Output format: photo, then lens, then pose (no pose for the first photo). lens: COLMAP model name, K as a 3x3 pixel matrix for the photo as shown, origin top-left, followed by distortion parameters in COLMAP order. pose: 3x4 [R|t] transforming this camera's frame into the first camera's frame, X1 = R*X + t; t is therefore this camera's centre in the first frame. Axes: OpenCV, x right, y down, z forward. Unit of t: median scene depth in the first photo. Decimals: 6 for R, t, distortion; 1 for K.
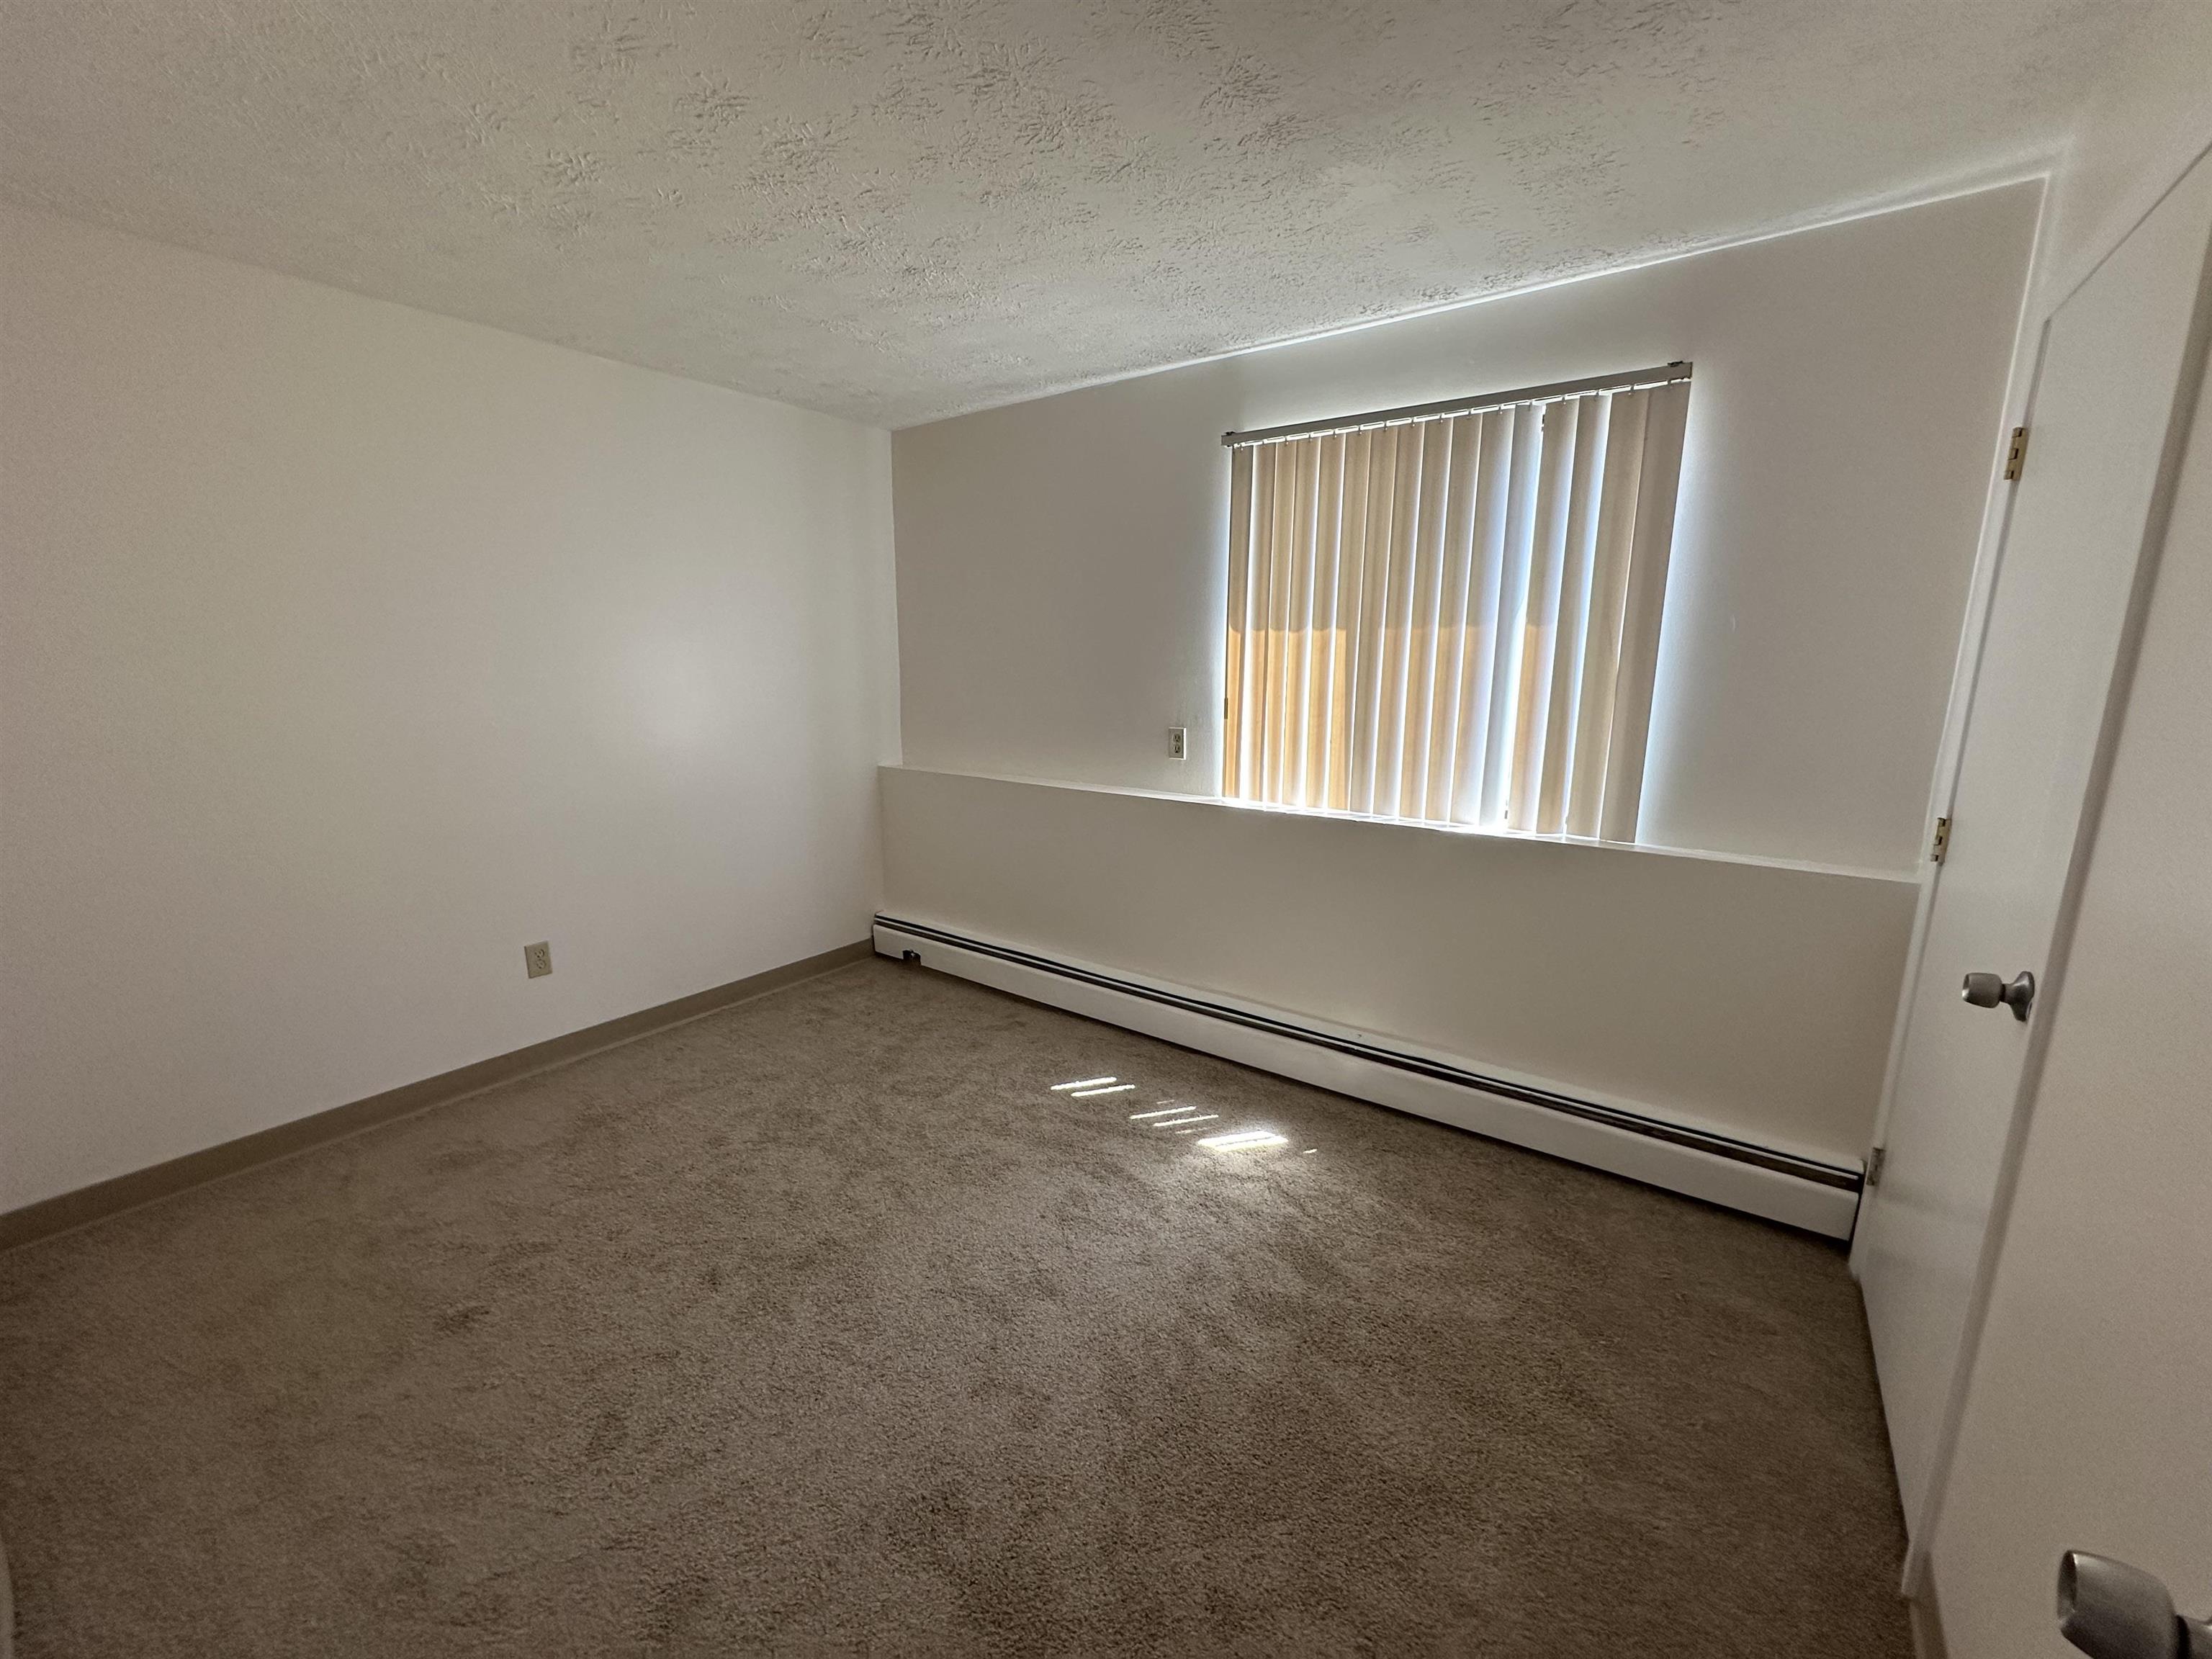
lens RADIAL K [[885.2, 0, 1101.1], [0, 885.2, 822.9], [0, 0, 1]] dist [-0.003926, 0.000914]
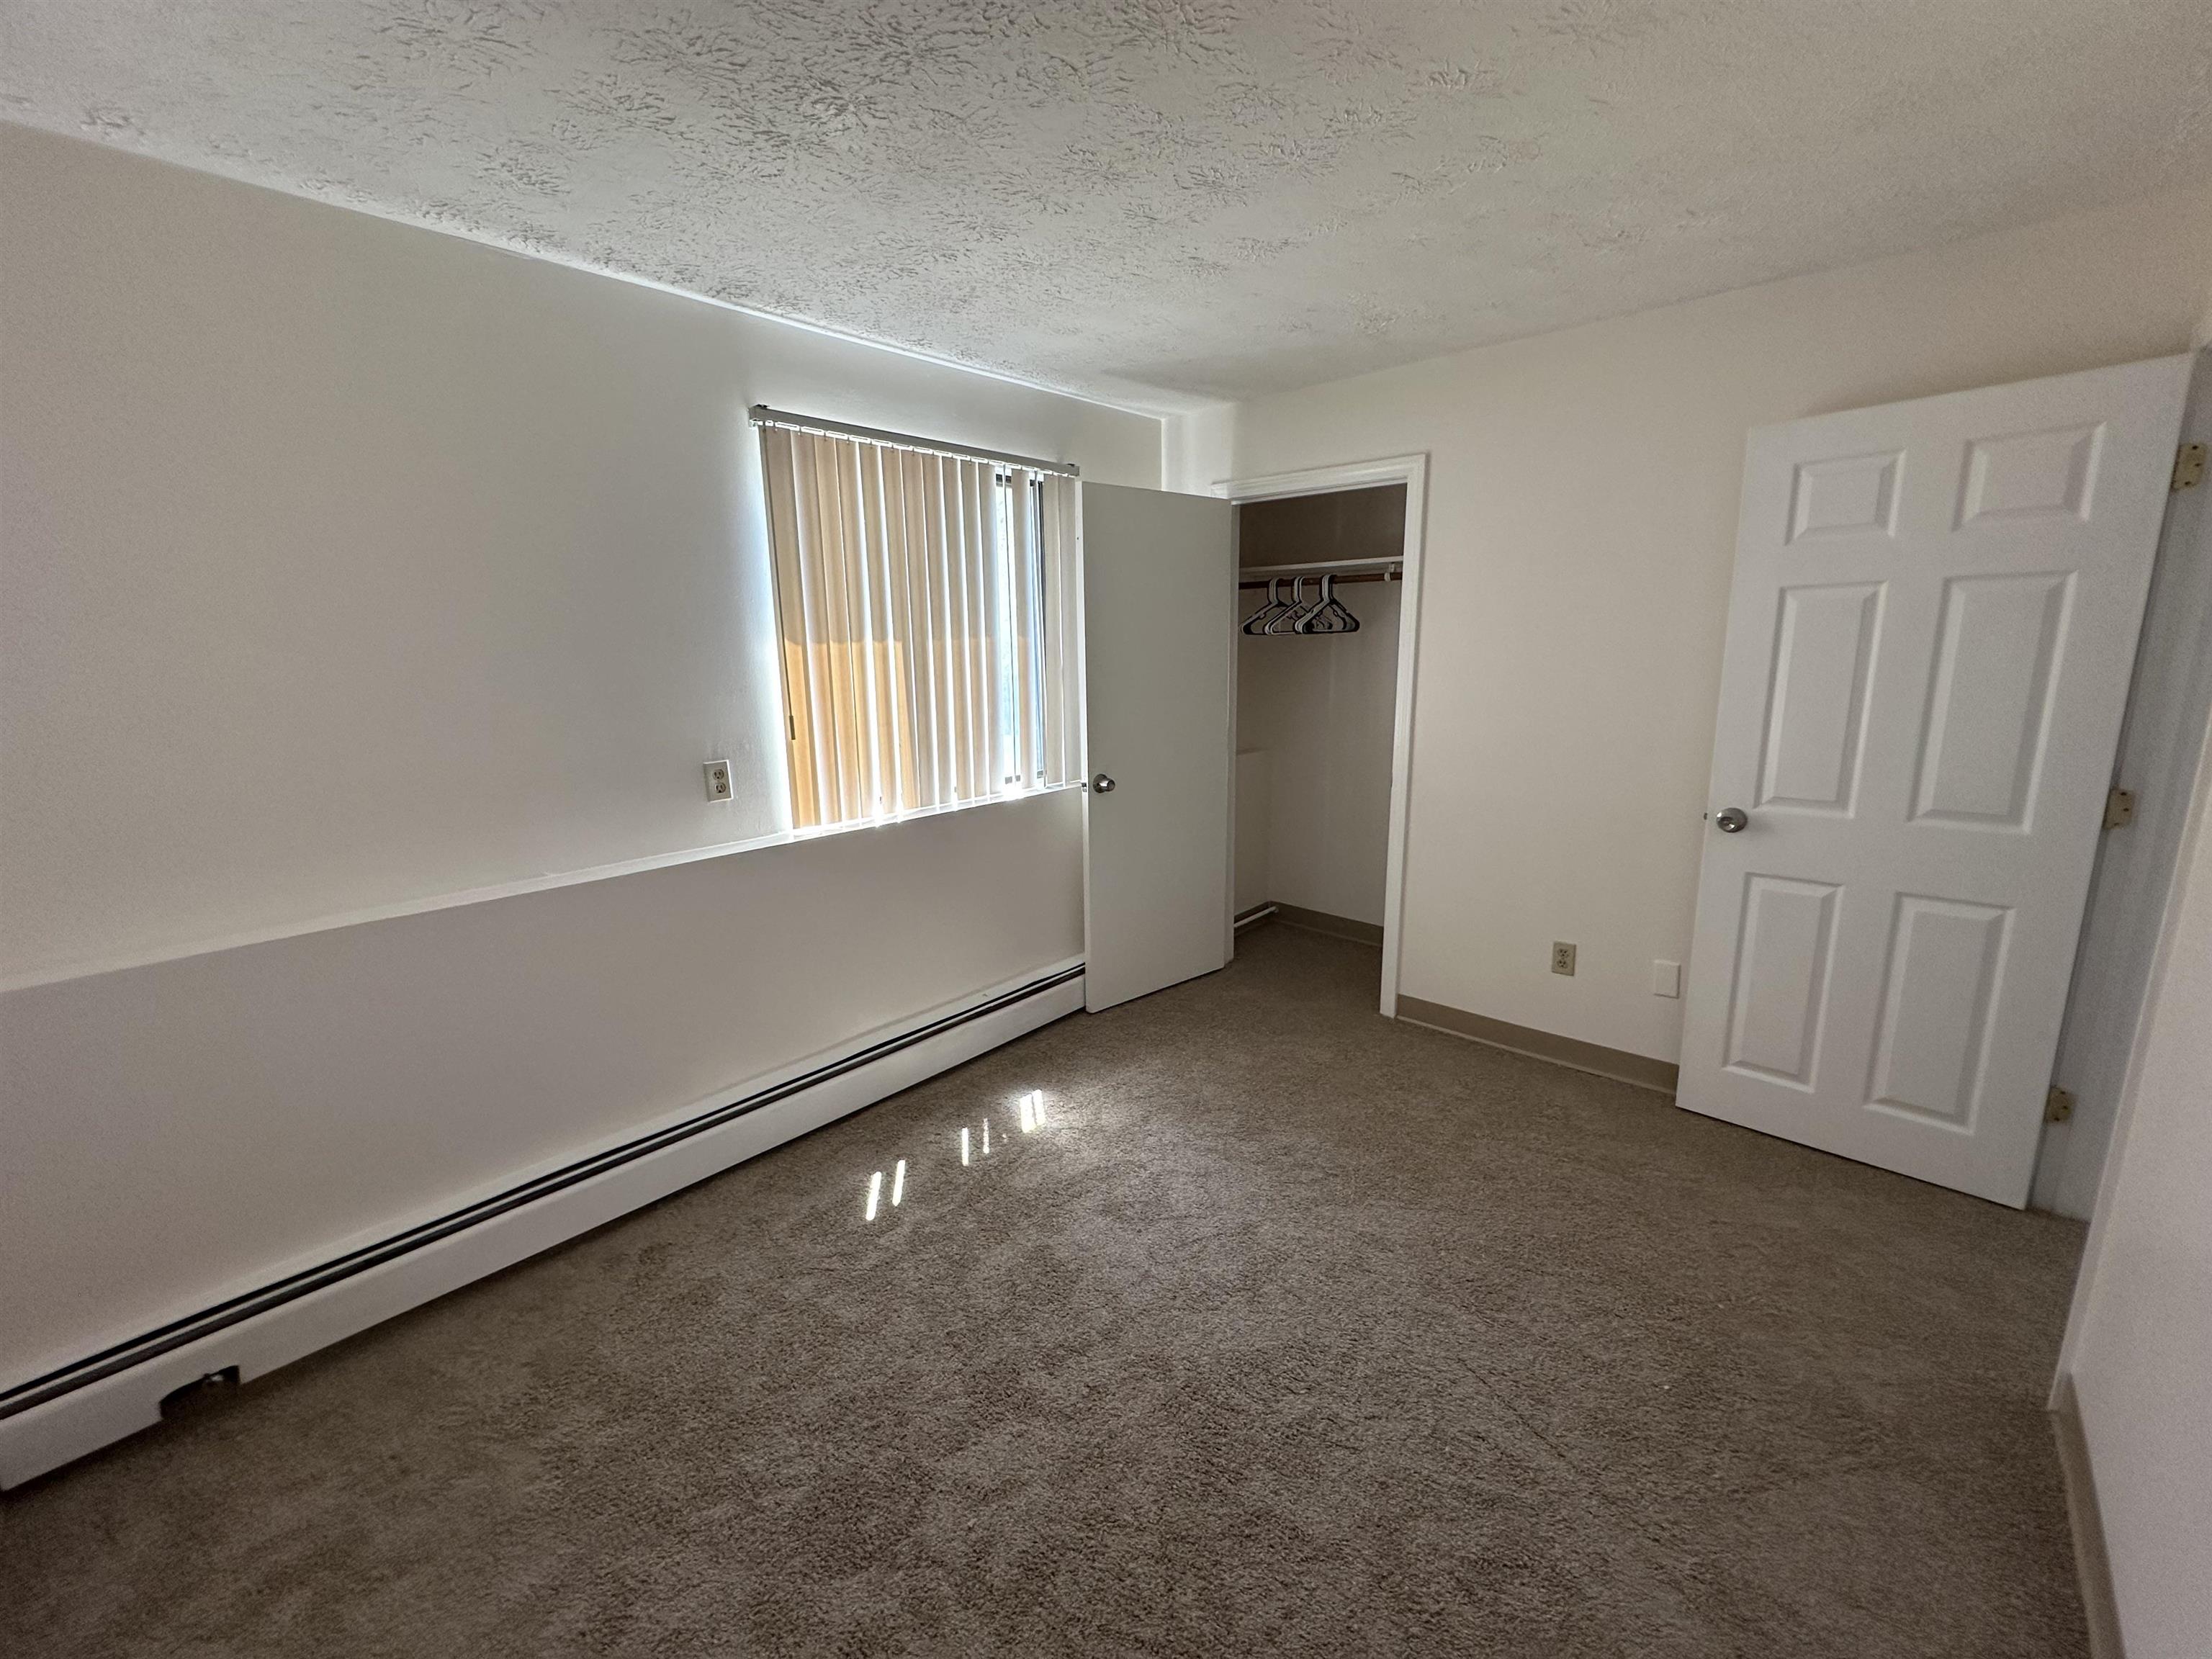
lens RADIAL K [[885.2, 0, 1105.5], [0, 885.2, 824.4], [0, 0, 1]] dist [-0.003926, 0.000914]
pose [[0.102055, -0.207767, 0.972840, -0.746025], [0.201282, 0.962031, 0.184344, -0.147960], [-0.974202, 0.177002, 0.140000, 0.645188]]
